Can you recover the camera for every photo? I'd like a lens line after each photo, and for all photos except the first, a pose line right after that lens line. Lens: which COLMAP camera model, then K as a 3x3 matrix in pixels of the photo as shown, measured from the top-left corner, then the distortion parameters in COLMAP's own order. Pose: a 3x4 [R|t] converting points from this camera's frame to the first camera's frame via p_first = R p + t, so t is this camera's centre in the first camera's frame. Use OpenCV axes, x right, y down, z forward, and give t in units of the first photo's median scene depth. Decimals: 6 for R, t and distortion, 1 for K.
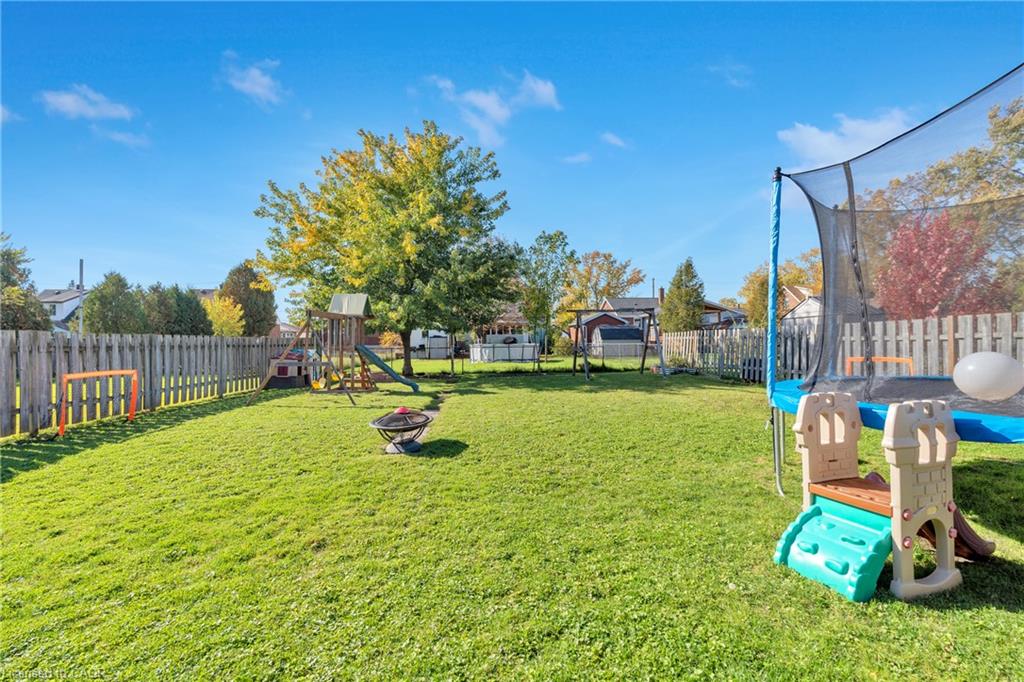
lens RADIAL K [[451.8, 0, 509.1], [0, 451.8, 340.7], [0, 0, 1]] dist [-0.001030, -0.000188]
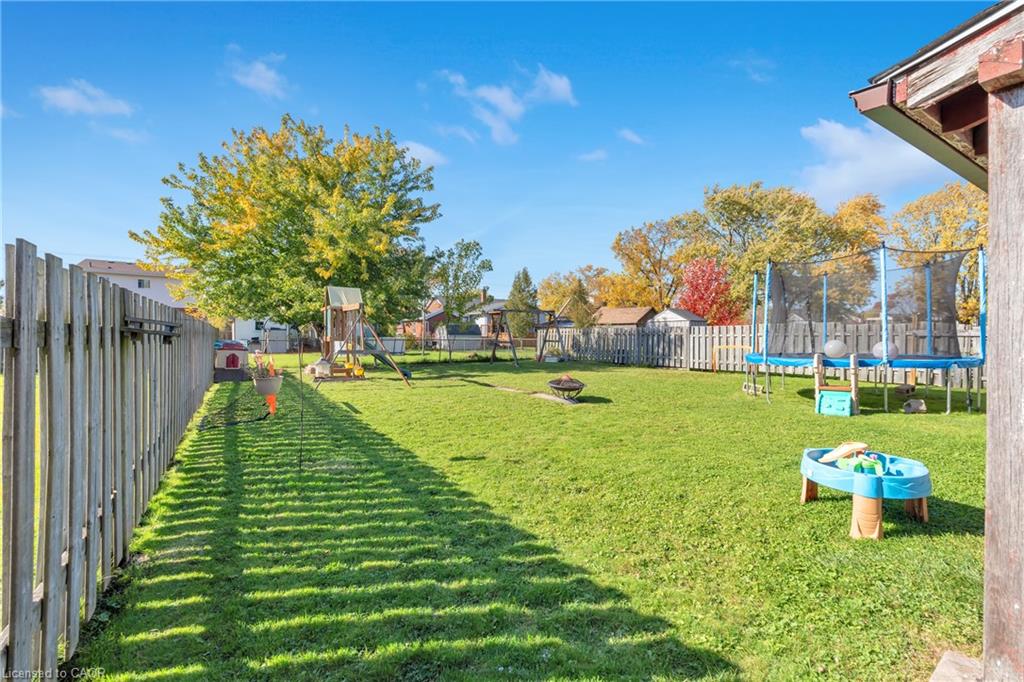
lens RADIAL K [[451.8, 0, 513.4], [0, 451.8, 340.0], [0, 0, 1]] dist [-0.001030, -0.000188]
pose [[0.883546, 0.009155, 0.468255, -0.348718], [-0.012758, 0.999908, 0.004522, 0.006971], [-0.468170, -0.009970, 0.883582, -0.086558]]
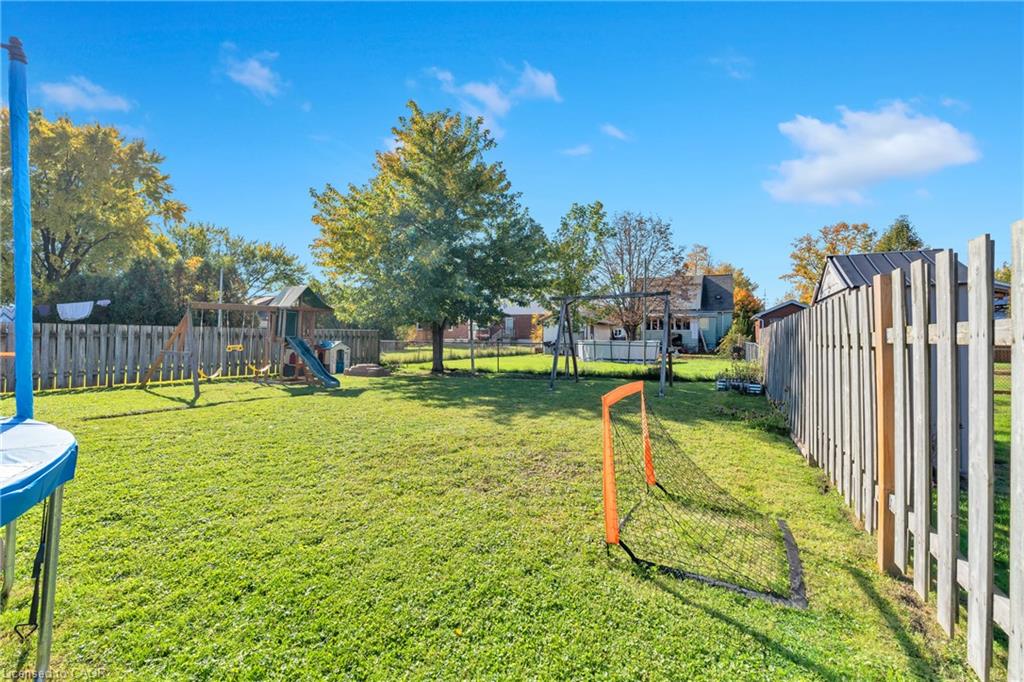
lens RADIAL K [[451.8, 0, 510.4], [0, 451.8, 337.9], [0, 0, 1]] dist [-0.001030, -0.000188]
pose [[0.858021, 0.009451, -0.513527, 0.437595], [-0.010810, 0.999942, 0.000340, 0.005723], [0.513501, 0.005259, 0.858073, 0.262571]]
